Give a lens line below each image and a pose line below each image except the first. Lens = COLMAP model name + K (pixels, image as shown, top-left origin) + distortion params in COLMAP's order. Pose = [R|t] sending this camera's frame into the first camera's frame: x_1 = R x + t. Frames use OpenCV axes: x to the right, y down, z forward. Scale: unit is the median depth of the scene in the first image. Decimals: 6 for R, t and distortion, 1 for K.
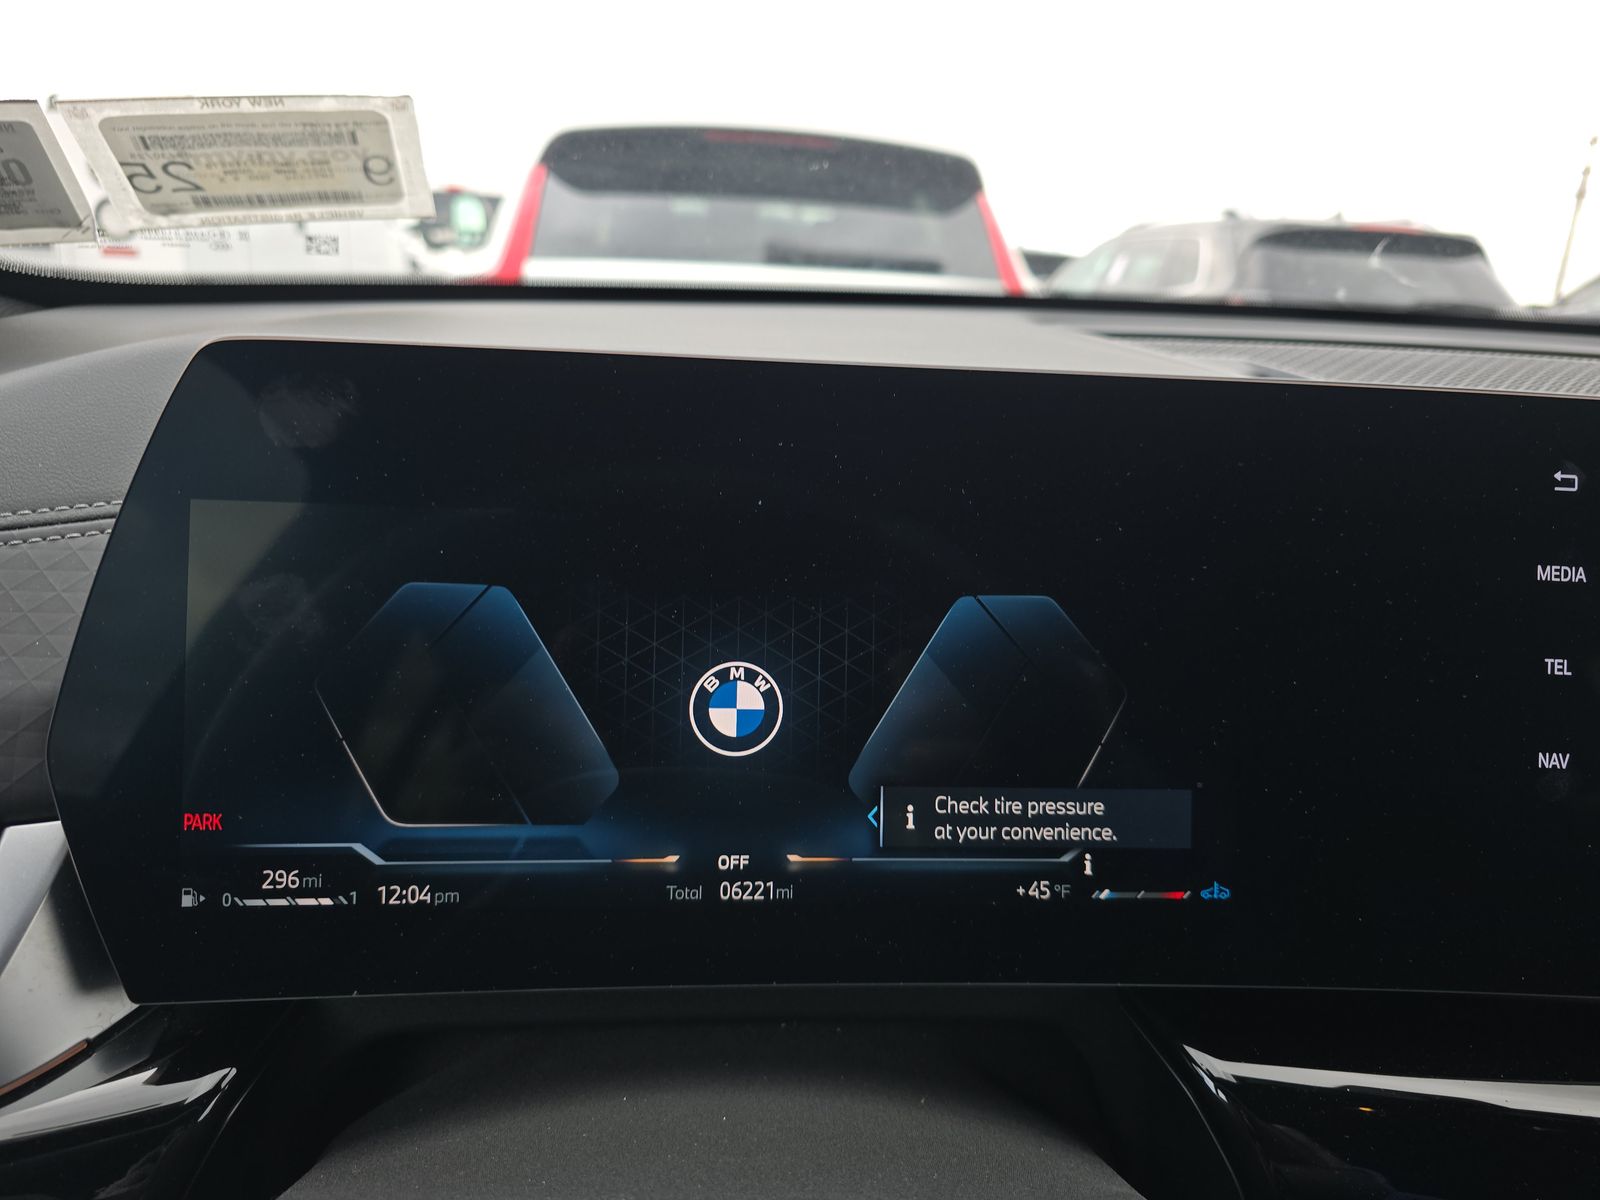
lens RADIAL K [[1062.2, 0, 800.9], [0, 1062.2, 595.2], [0, 0, 1]] dist [0.026089, -0.015125]
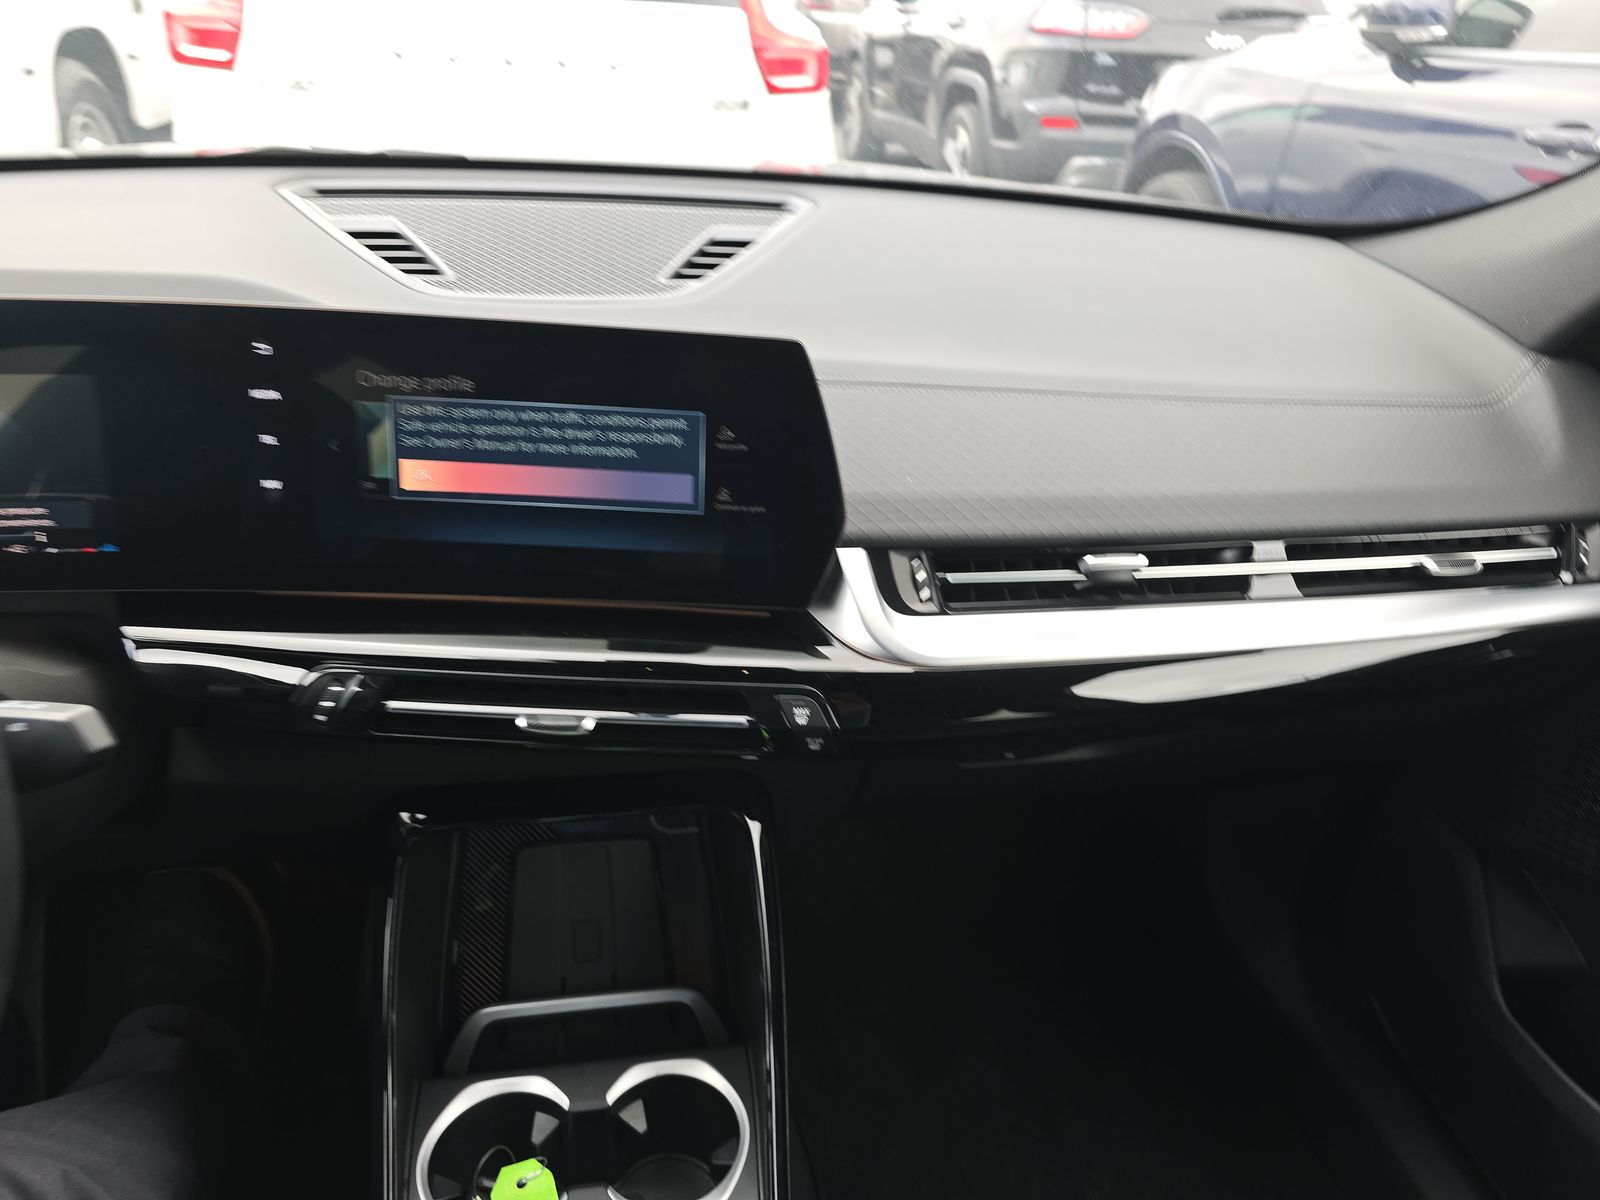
lens RADIAL K [[1062.2, 0, 803.3], [0, 1062.2, 607.3], [0, 0, 1]] dist [0.026089, -0.015125]
pose [[0.998324, -0.026670, 0.051361, 1.695567], [0.012135, 0.964220, 0.264825, -0.164488], [-0.056587, -0.263758, 0.962928, -1.209694]]
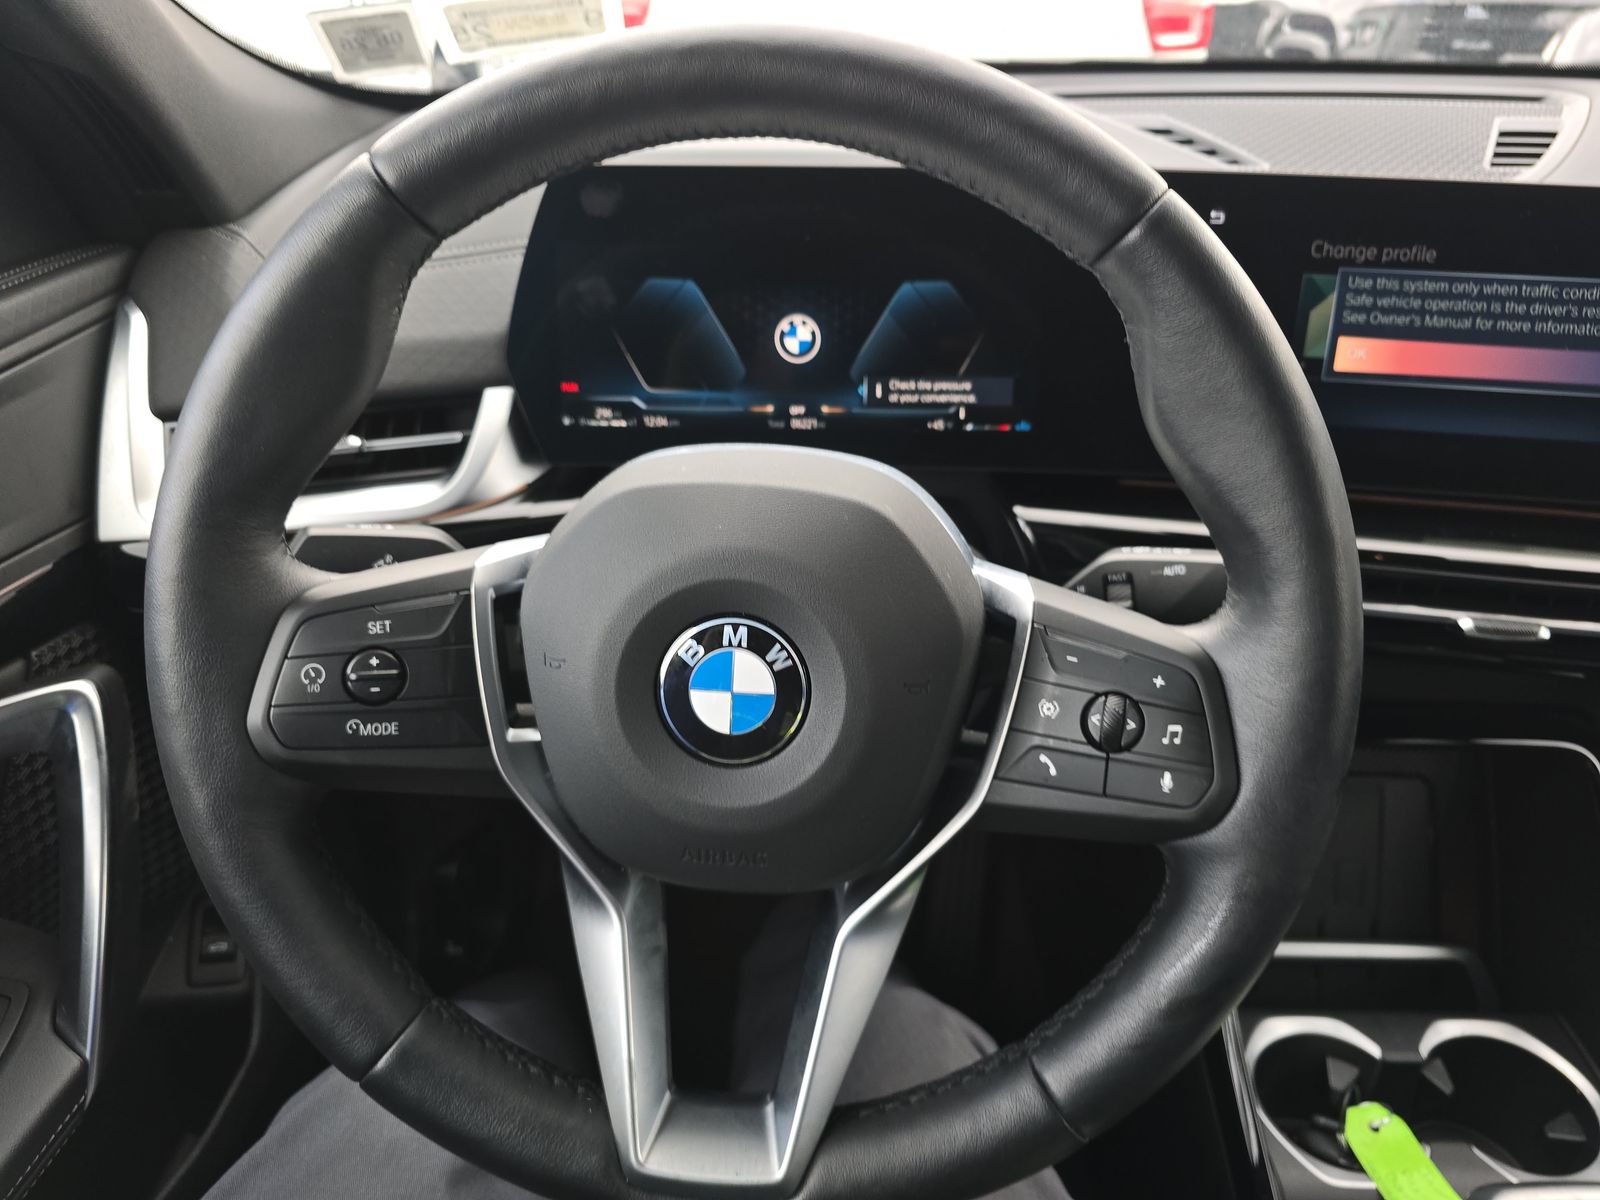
lens RADIAL K [[1062.2, 0, 815.8], [0, 1062.2, 599.5], [0, 0, 1]] dist [0.026089, -0.015125]
pose [[0.992670, 0.021233, -0.118977, 0.241092], [0.010514, 0.965543, 0.260031, 0.055383], [0.120398, -0.259376, 0.958242, -1.191143]]
